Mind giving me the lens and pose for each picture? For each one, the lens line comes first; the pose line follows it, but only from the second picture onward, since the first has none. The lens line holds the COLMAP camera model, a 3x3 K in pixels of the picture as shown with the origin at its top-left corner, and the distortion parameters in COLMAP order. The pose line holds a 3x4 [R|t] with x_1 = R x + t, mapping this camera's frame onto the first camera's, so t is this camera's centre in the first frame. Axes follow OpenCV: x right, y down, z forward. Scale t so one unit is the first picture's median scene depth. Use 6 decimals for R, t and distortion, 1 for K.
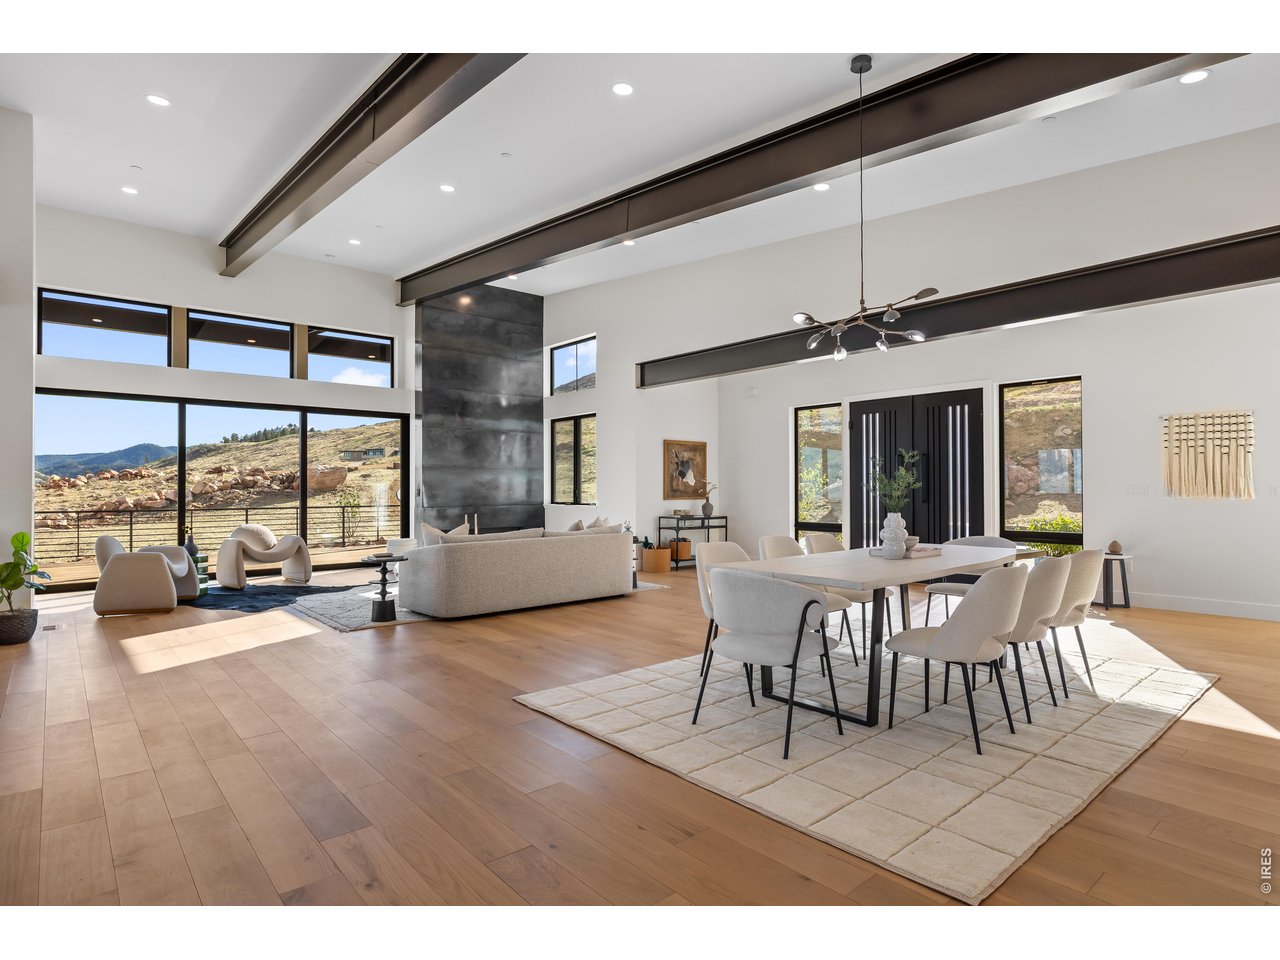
lens RADIAL K [[673.9, 0, 637.5], [0, 673.9, 479.6], [0, 0, 1]] dist [0.004345, 0.000277]
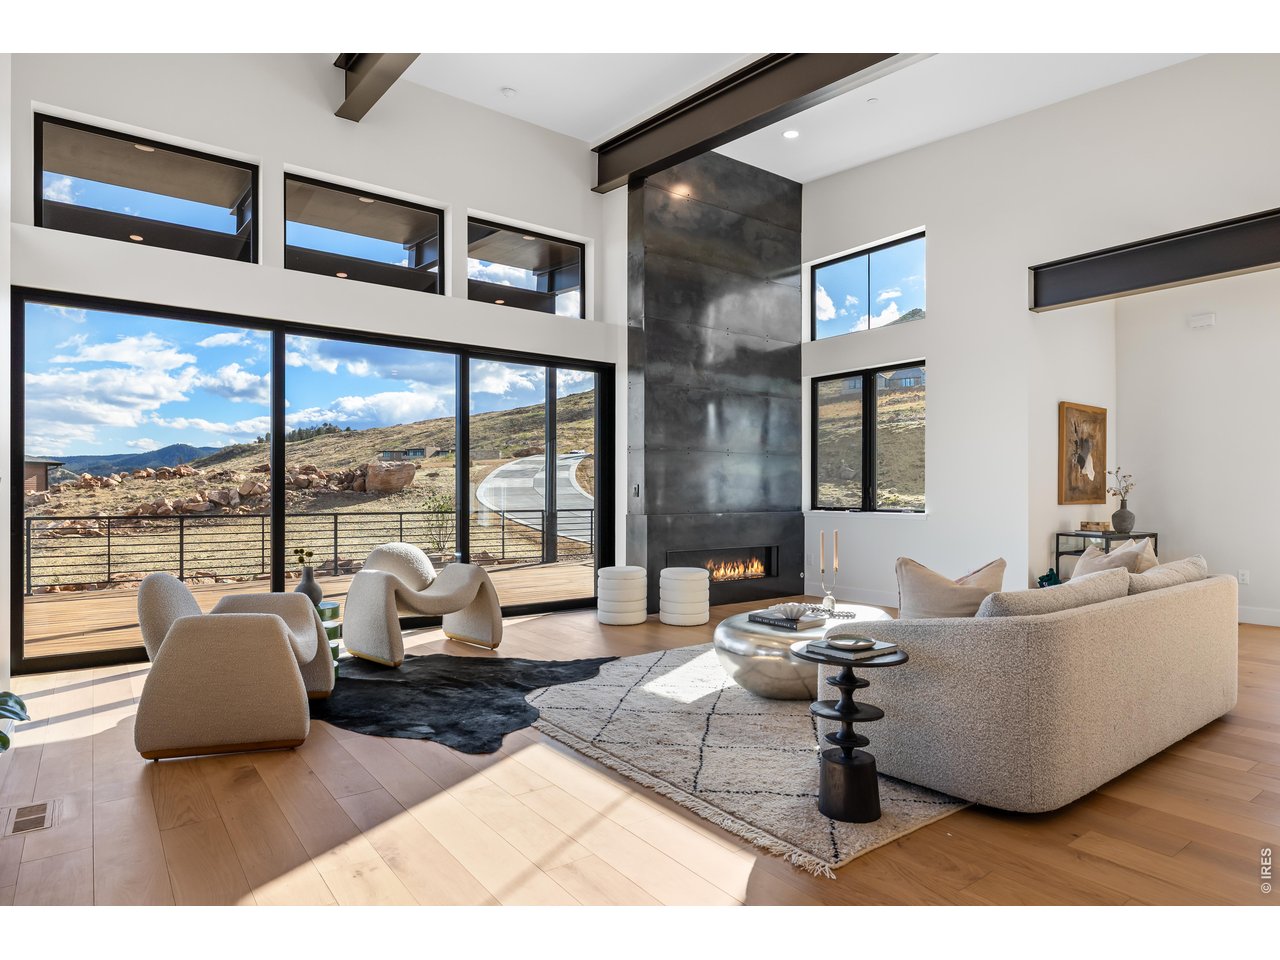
lens RADIAL K [[730.6, 0, 641.7], [0, 730.6, 487.7], [0, 0, 1]] dist [0.001247, 0.002202]
pose [[0.997881, 0.003816, -0.064947, -0.245415], [-0.003419, 0.999975, 0.006230, 0.011155], [0.064969, -0.005995, 0.997869, 0.301482]]
